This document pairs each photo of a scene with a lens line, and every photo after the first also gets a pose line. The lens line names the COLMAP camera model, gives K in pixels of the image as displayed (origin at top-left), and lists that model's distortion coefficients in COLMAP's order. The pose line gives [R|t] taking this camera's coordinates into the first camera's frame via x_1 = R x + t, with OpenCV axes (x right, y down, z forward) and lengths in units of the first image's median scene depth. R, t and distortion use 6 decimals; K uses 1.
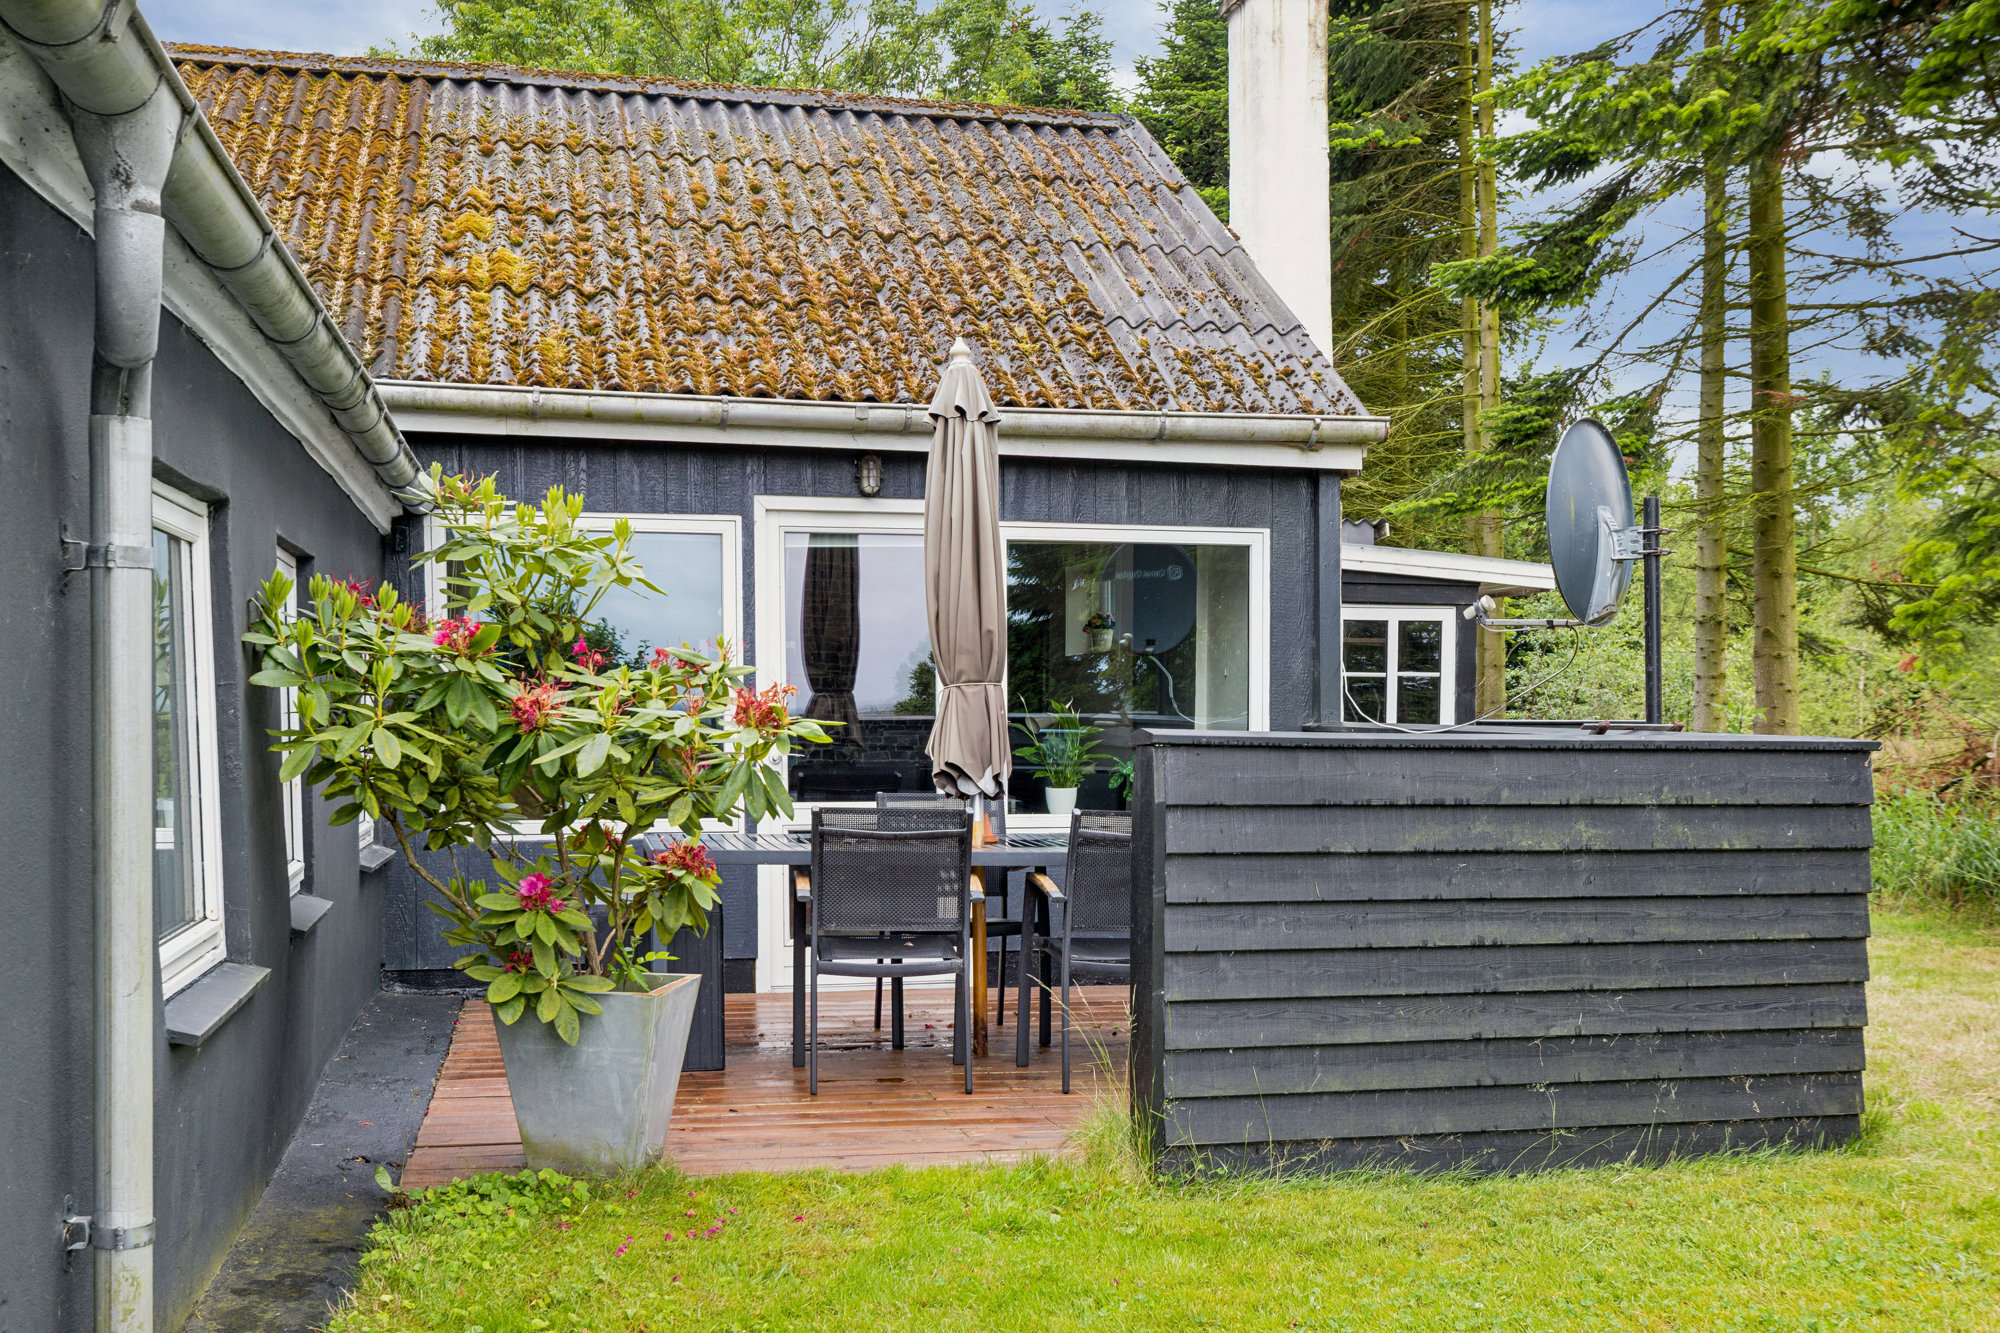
lens RADIAL K [[1980.9, 0, 1000.0], [0, 1980.9, 666.5], [0, 0, 1]] dist [0.008444, -0.005118]
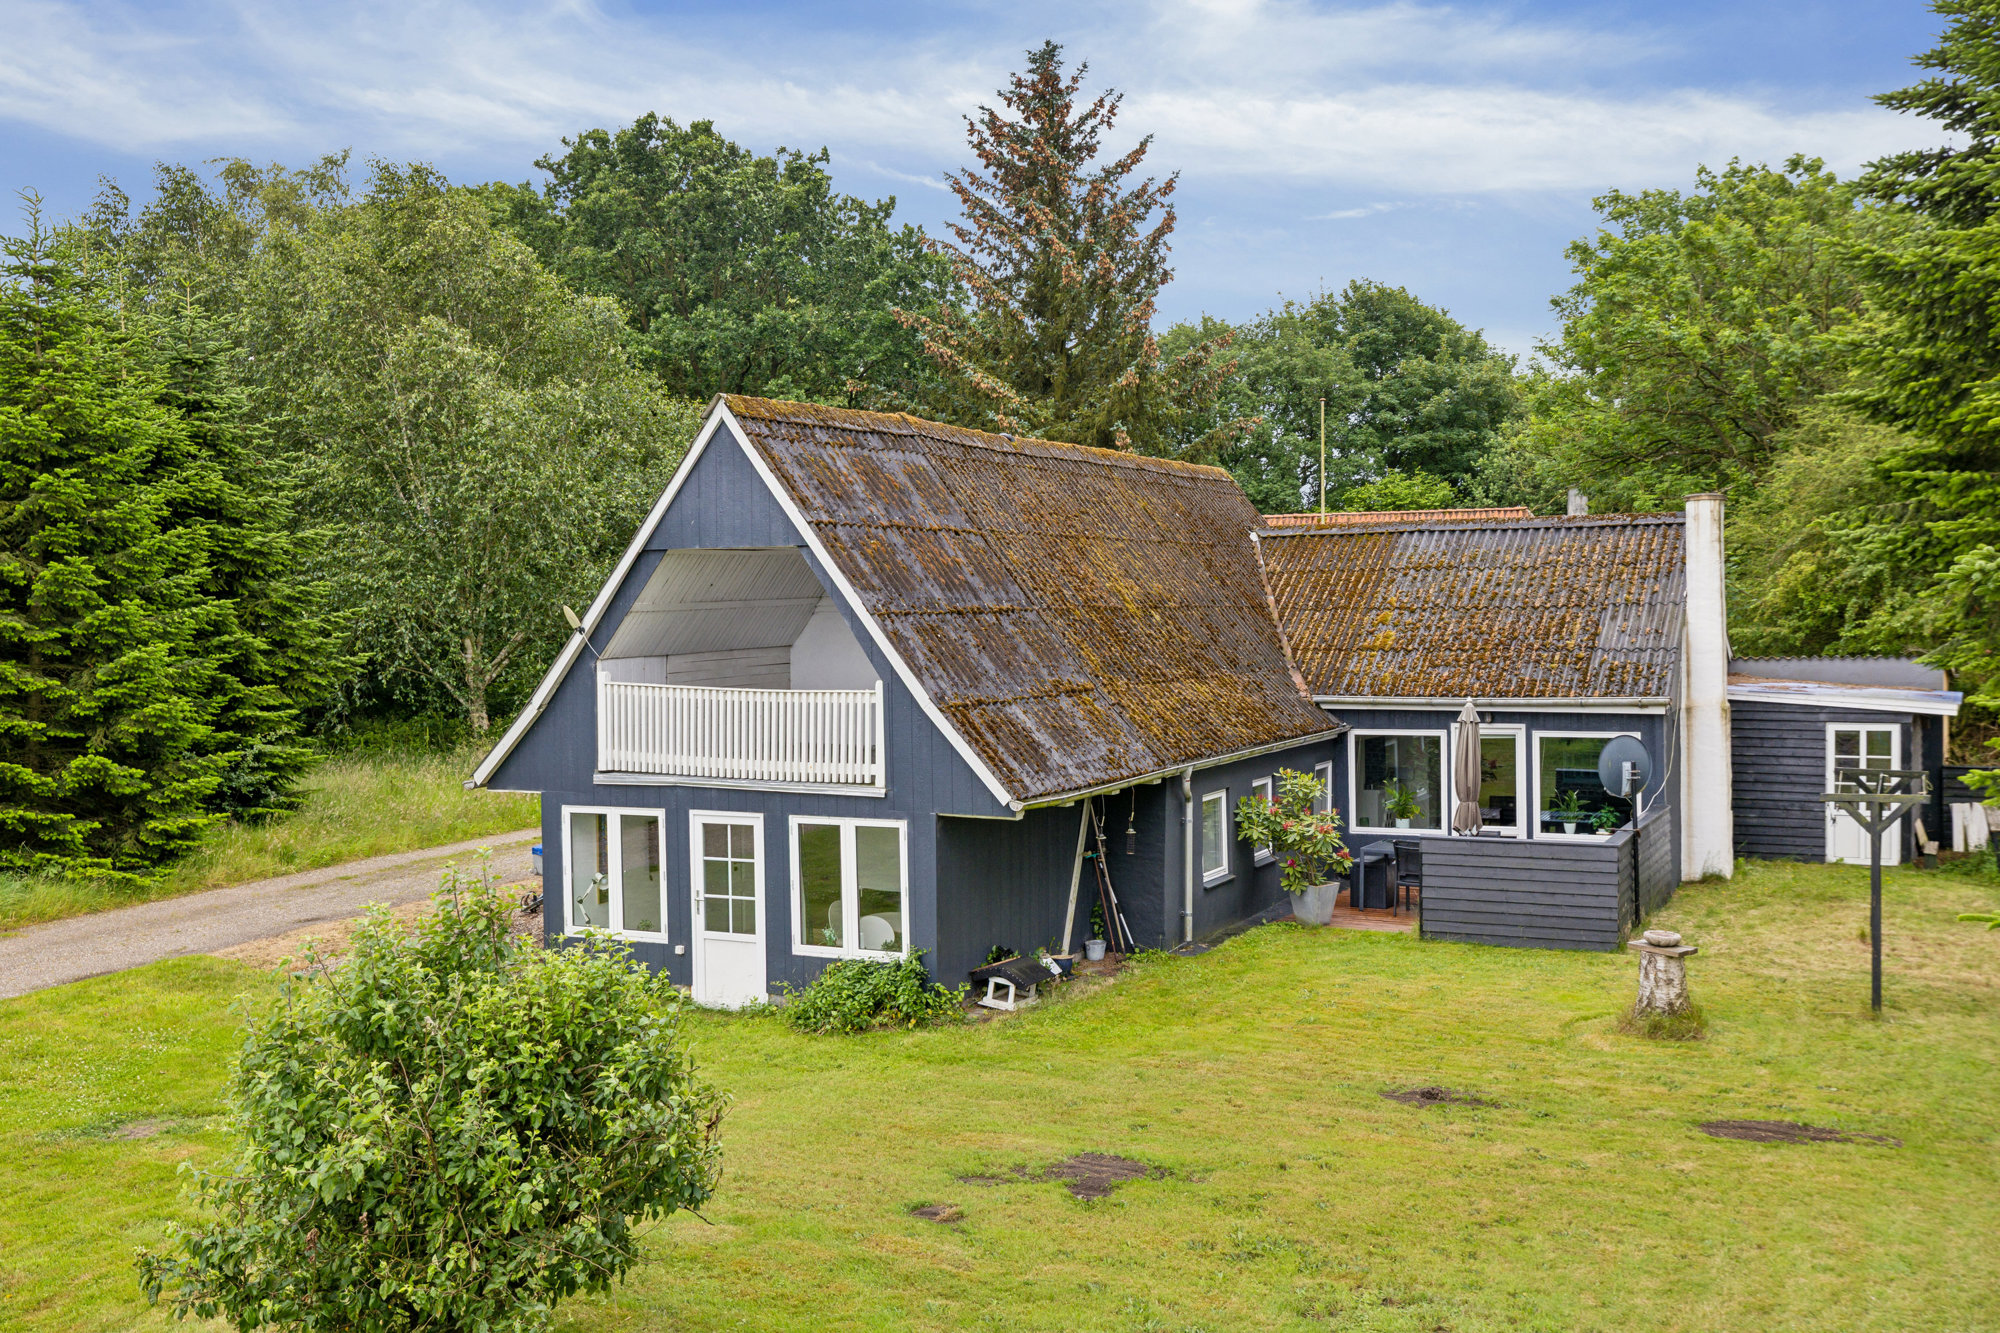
lens RADIAL K [[1921.6, 0, 1000.0], [0, 1921.6, 666.5], [0, 0, 1]] dist [-0.004846, -0.004389]
pose [[0.774827, 0.009809, -0.632097, 1.069772], [0.024448, 0.998667, 0.045466, -0.284333], [0.631700, -0.050682, 0.773555, -1.542932]]
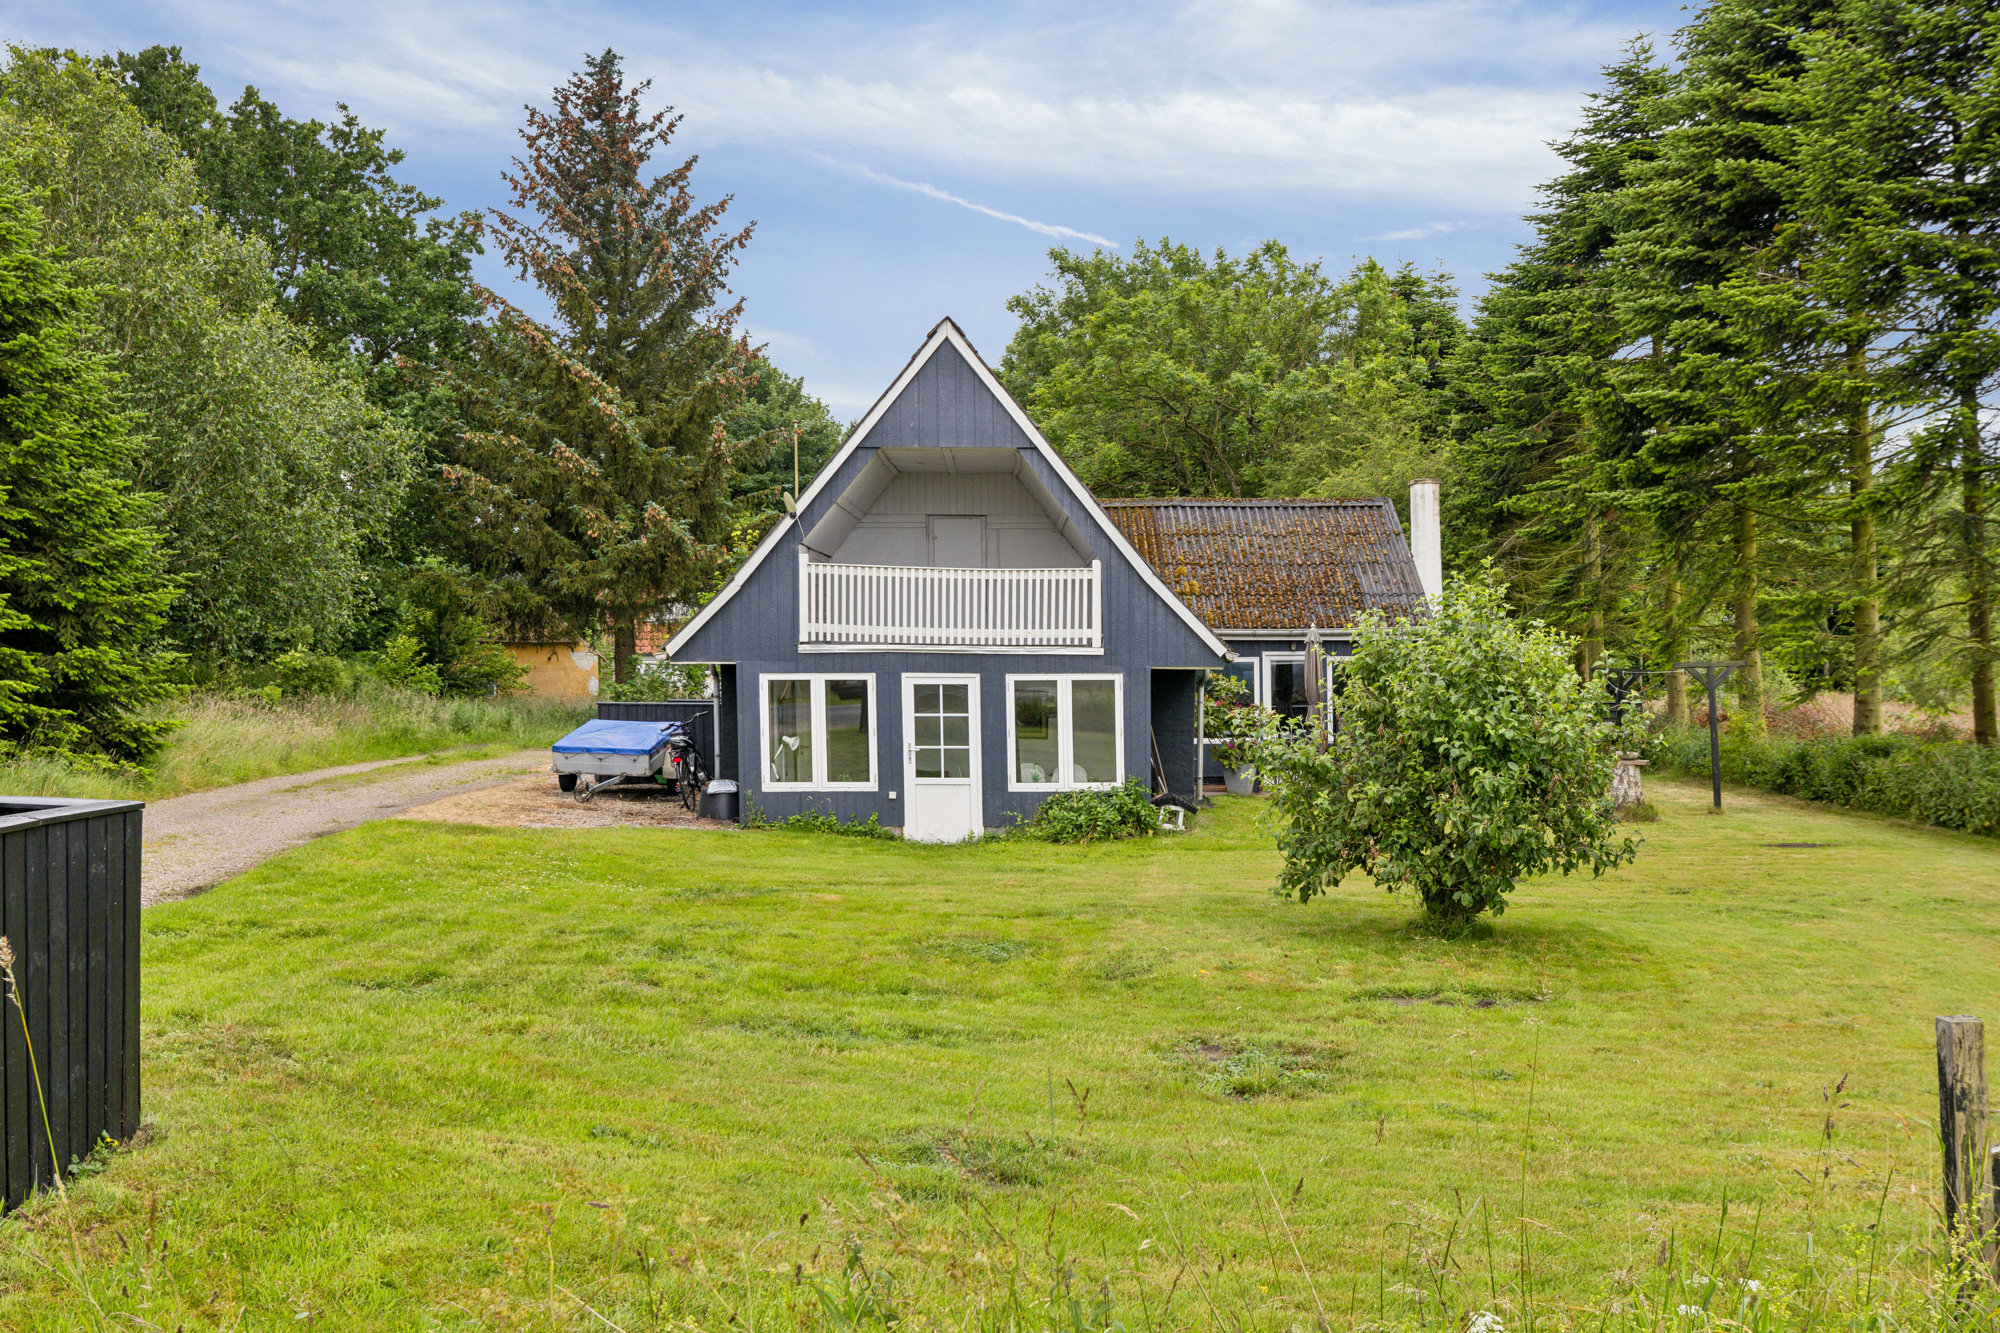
lens RADIAL K [[1980.9, 0, 1000.0], [0, 1980.9, 666.5], [0, 0, 1]] dist [0.008444, -0.005118]
pose [[0.973665, 0.002523, -0.227970, 0.222195], [0.000530, 0.999911, 0.013333, -0.093899], [0.227983, -0.013102, 0.973577, -2.484461]]
